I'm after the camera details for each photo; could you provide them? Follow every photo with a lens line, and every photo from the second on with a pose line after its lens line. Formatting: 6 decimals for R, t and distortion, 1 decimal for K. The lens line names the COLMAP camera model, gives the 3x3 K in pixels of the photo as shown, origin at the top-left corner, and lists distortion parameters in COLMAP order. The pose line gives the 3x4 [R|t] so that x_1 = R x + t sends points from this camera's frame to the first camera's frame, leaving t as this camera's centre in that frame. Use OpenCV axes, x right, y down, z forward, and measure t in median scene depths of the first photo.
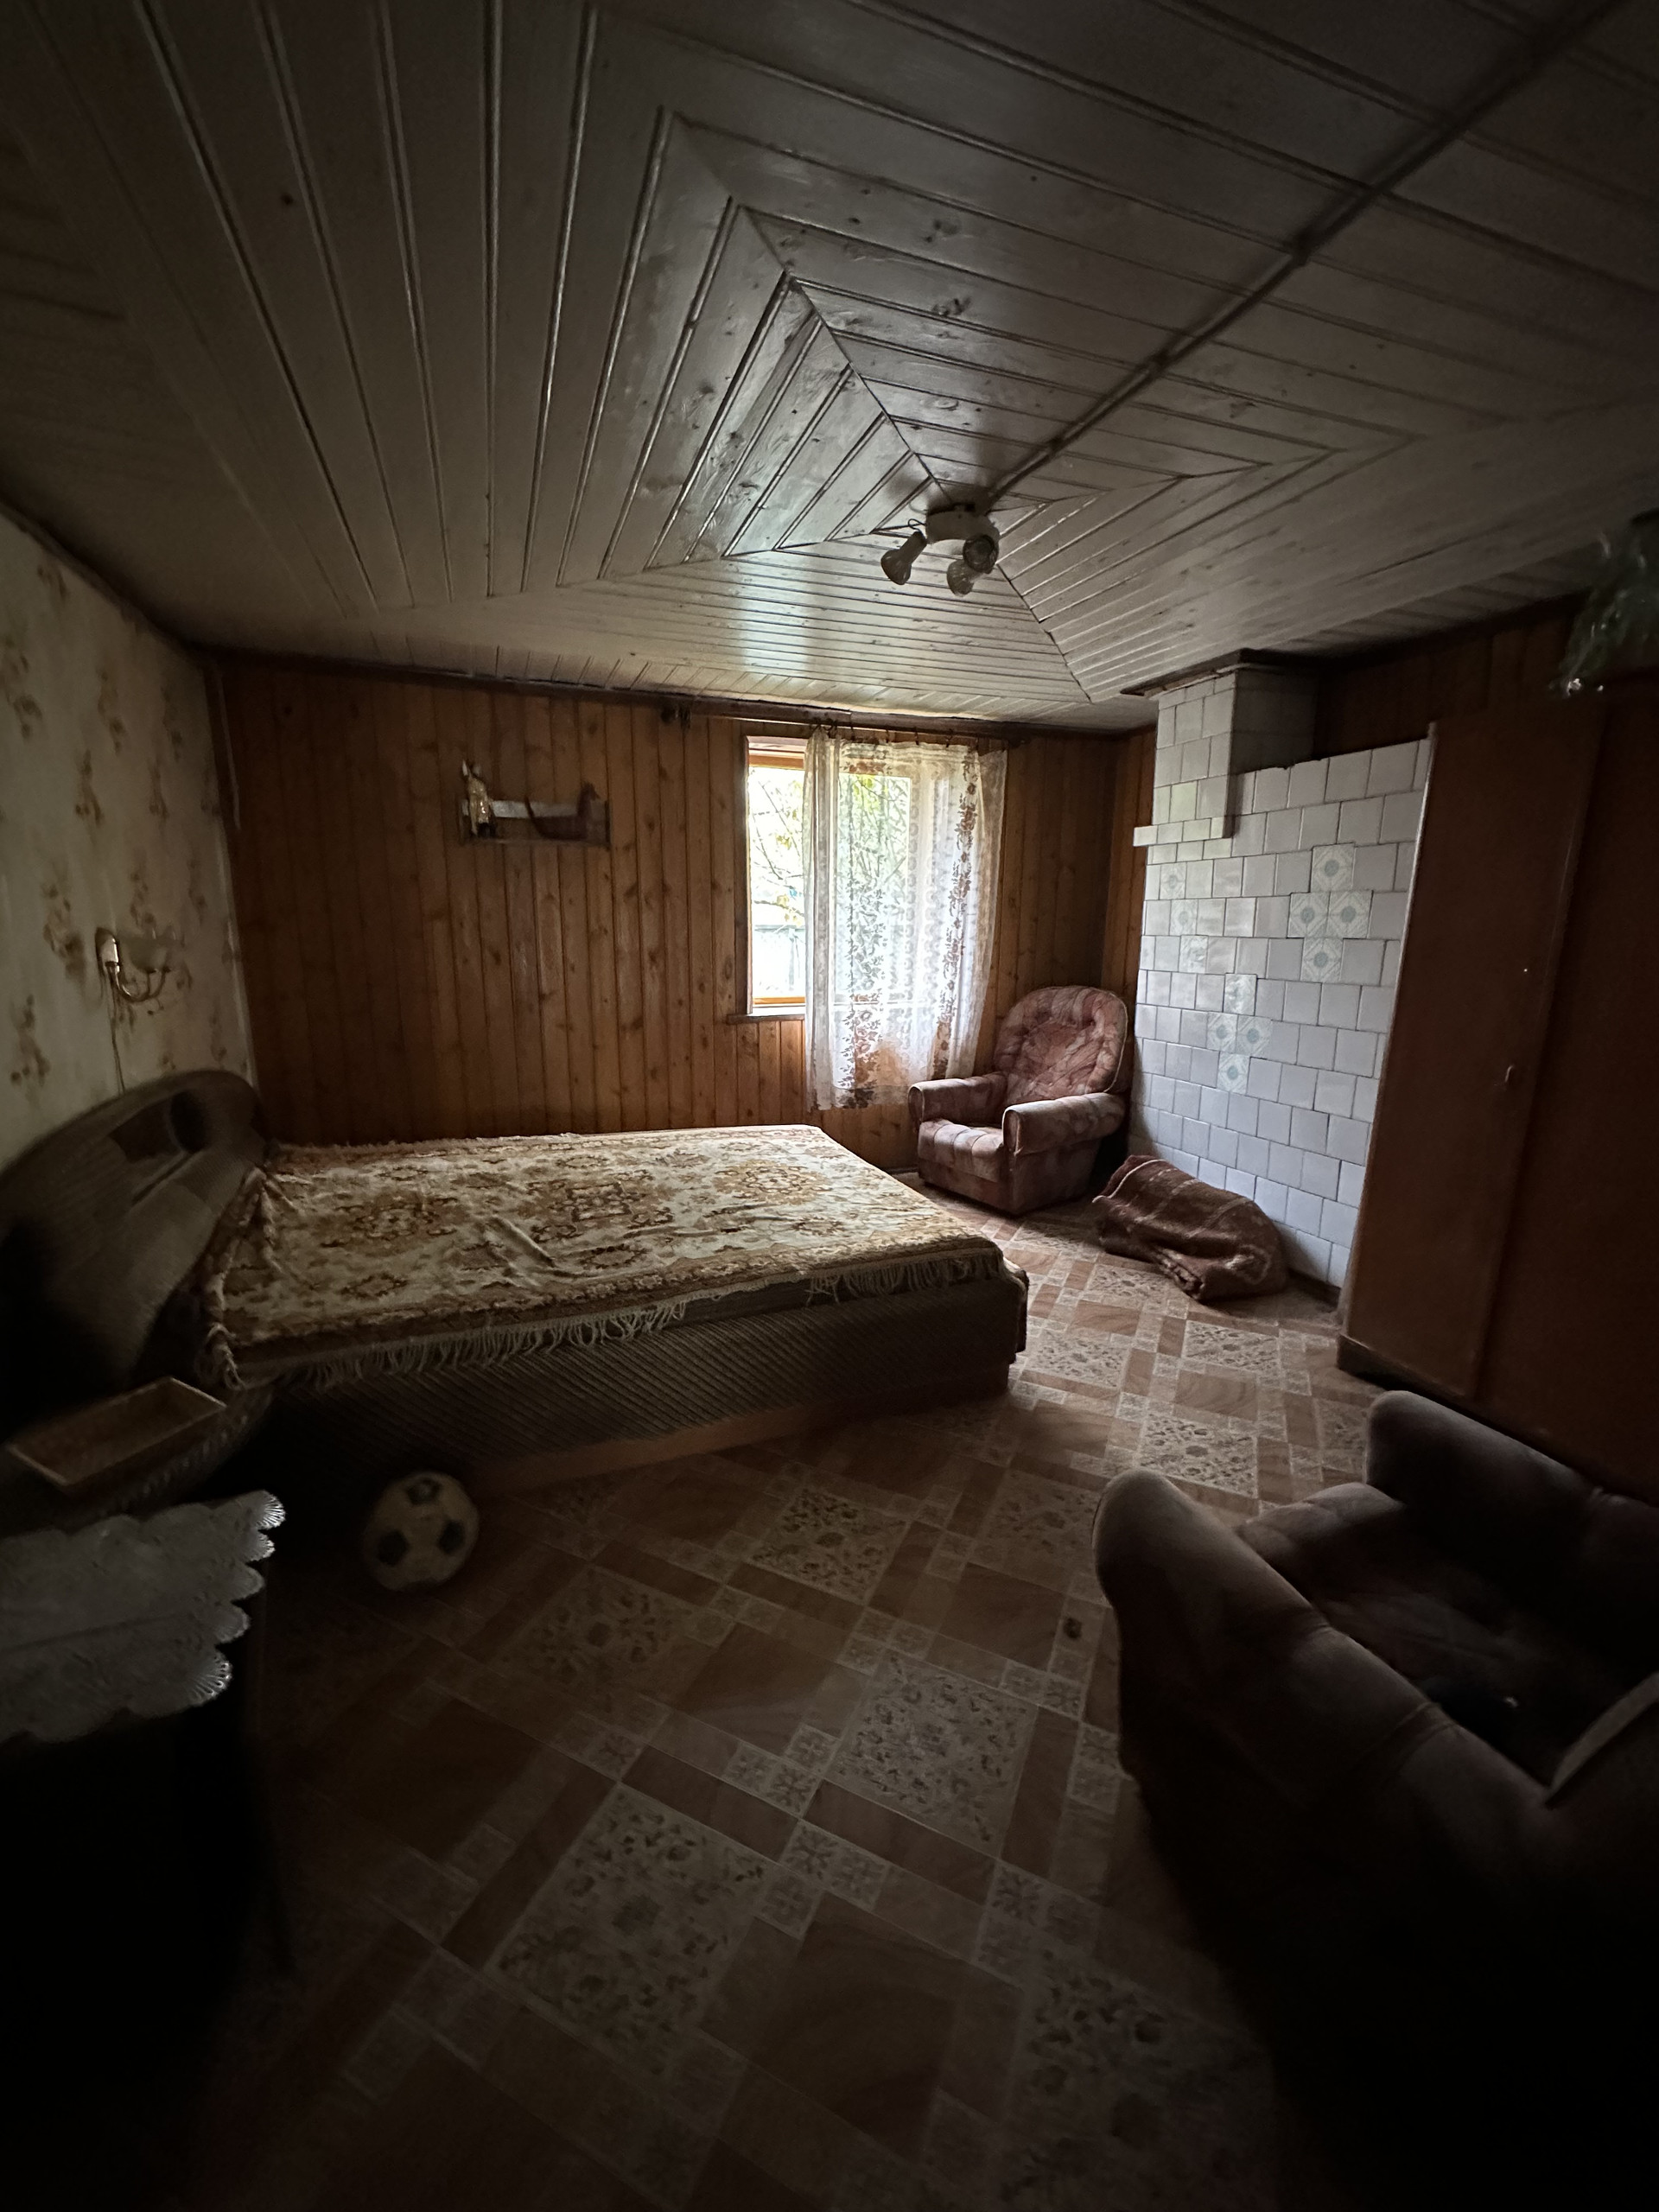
lens RADIAL K [[881.4, 0, 821.5], [0, 881.4, 1094.1], [0, 0, 1]] dist [-0.002176, 0.000748]
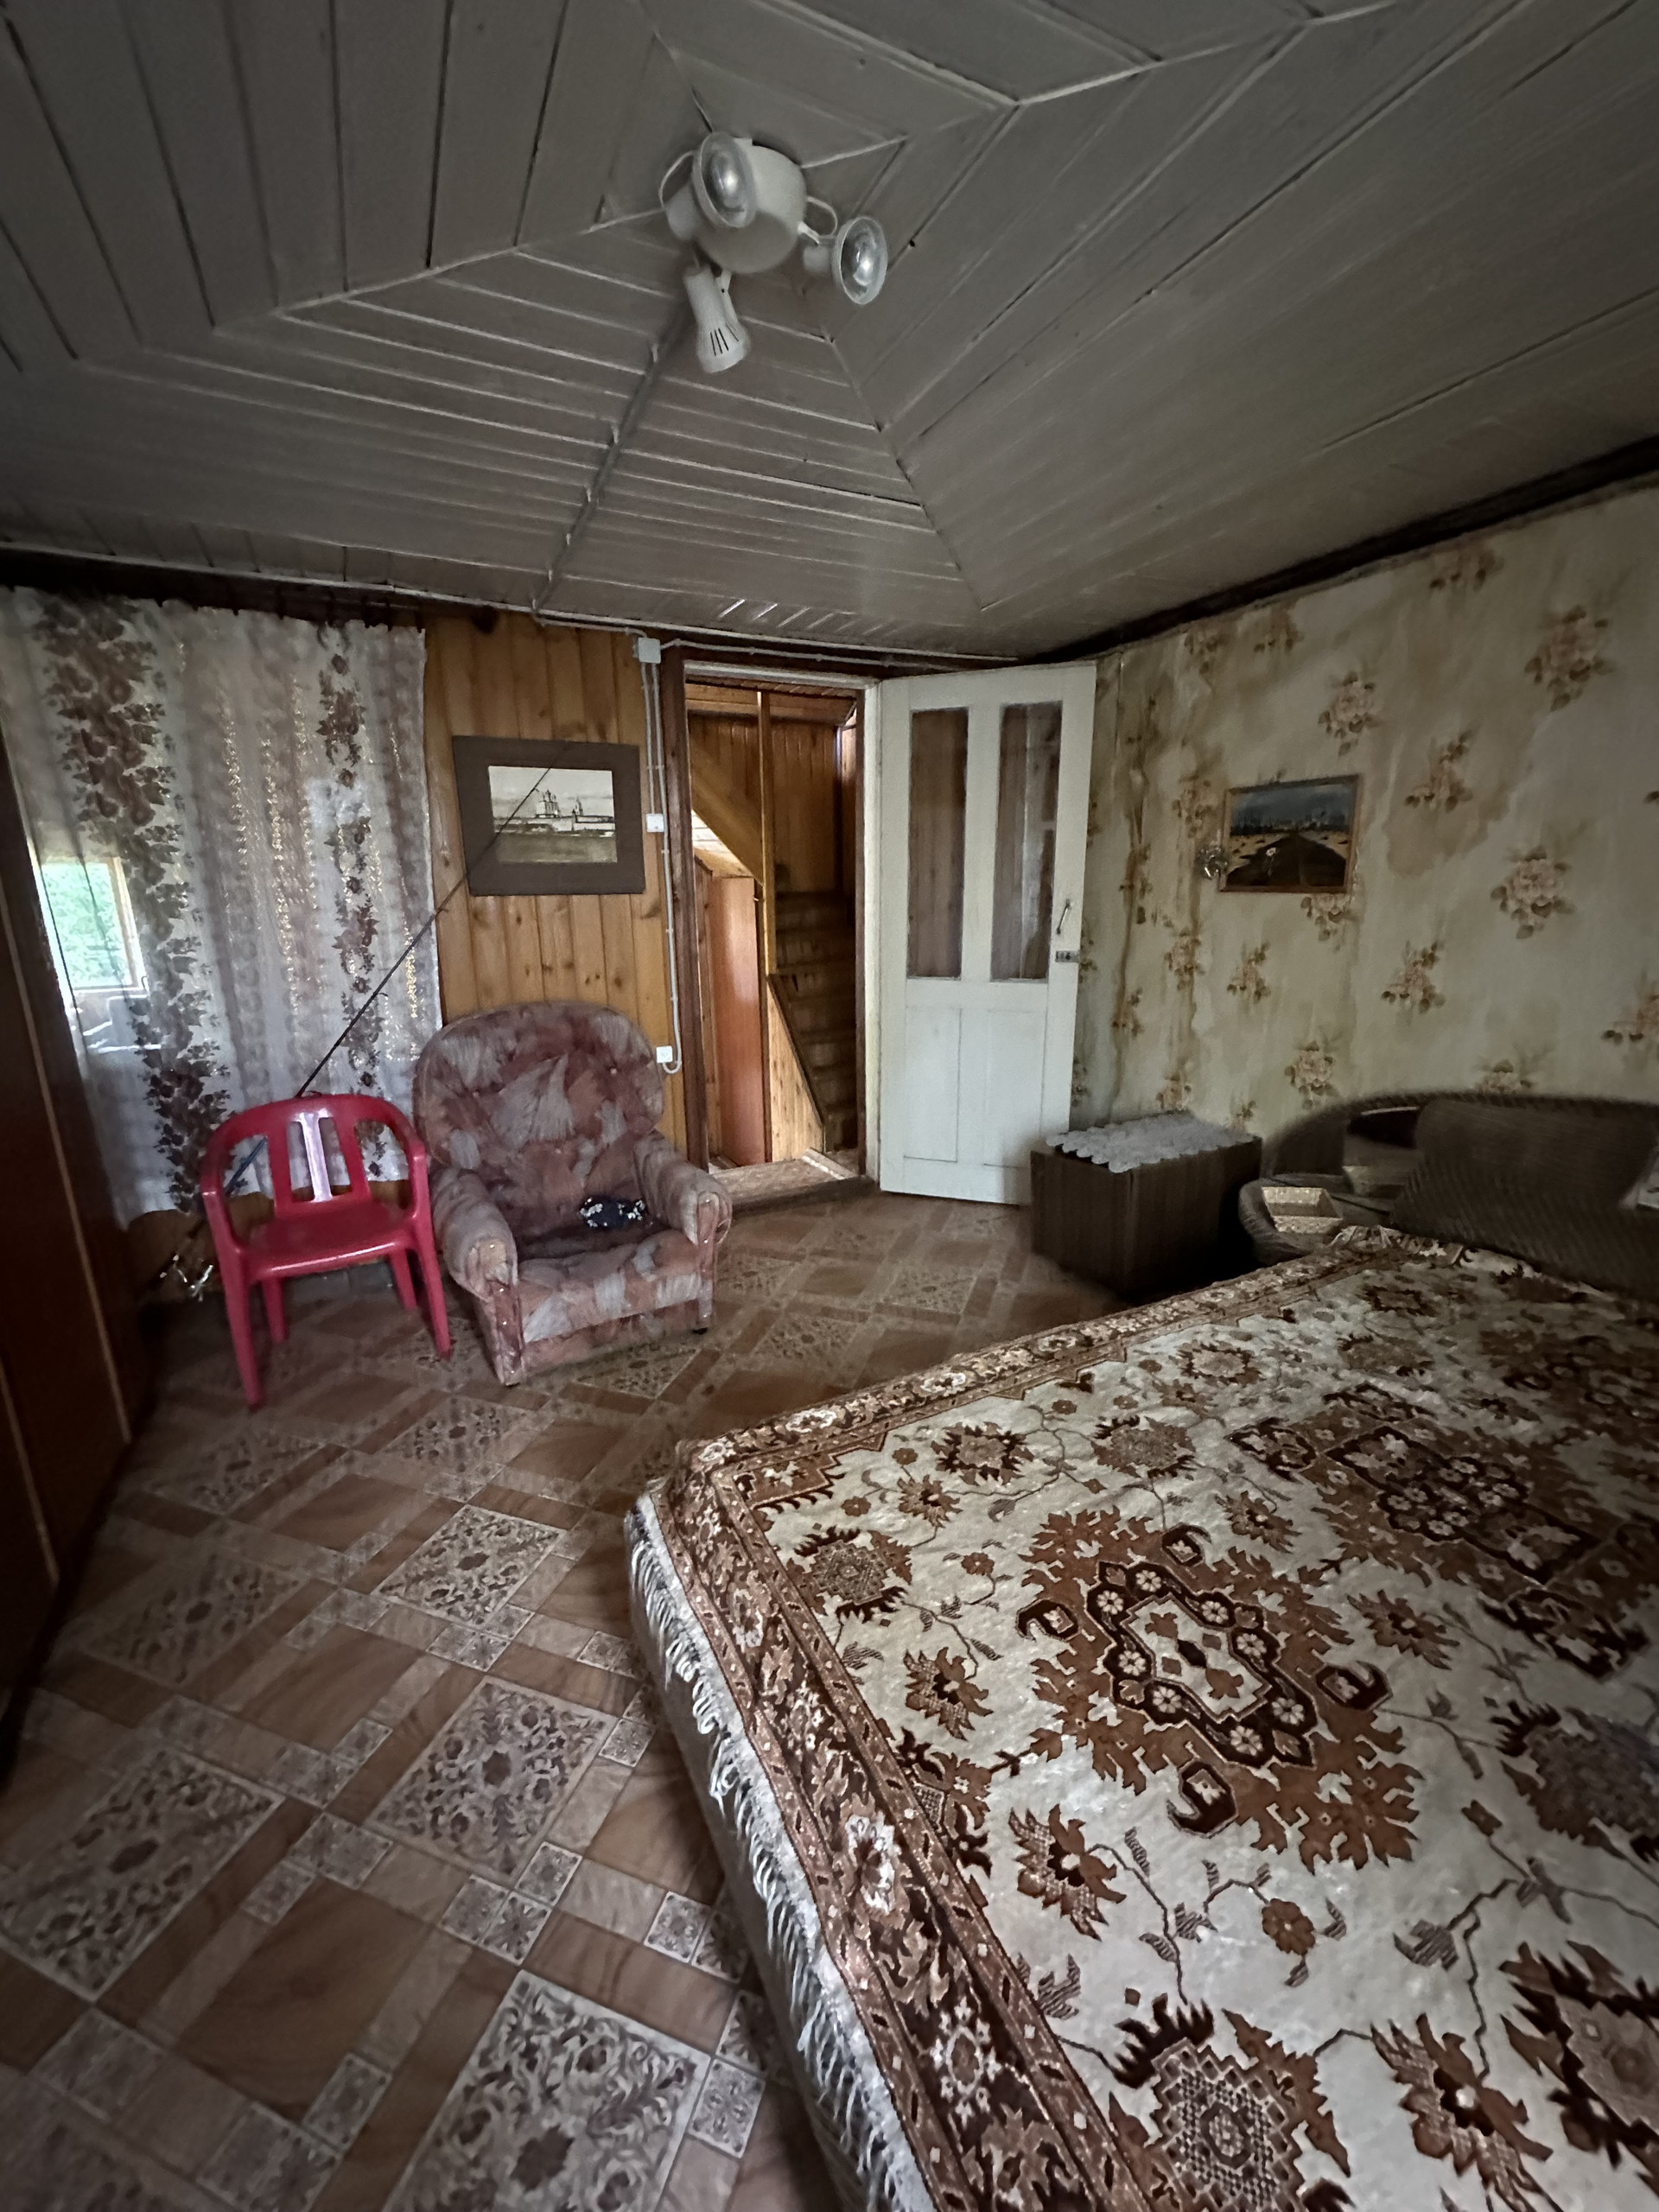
lens RADIAL K [[881.4, 0, 831.5], [0, 881.4, 1111.4], [0, 0, 1]] dist [-0.002176, 0.000748]
pose [[-0.994574, 0.028934, -0.099923, 0.129856], [-0.020222, 0.888443, 0.458541, -0.278573], [0.102044, 0.458073, -0.883038, 1.252722]]
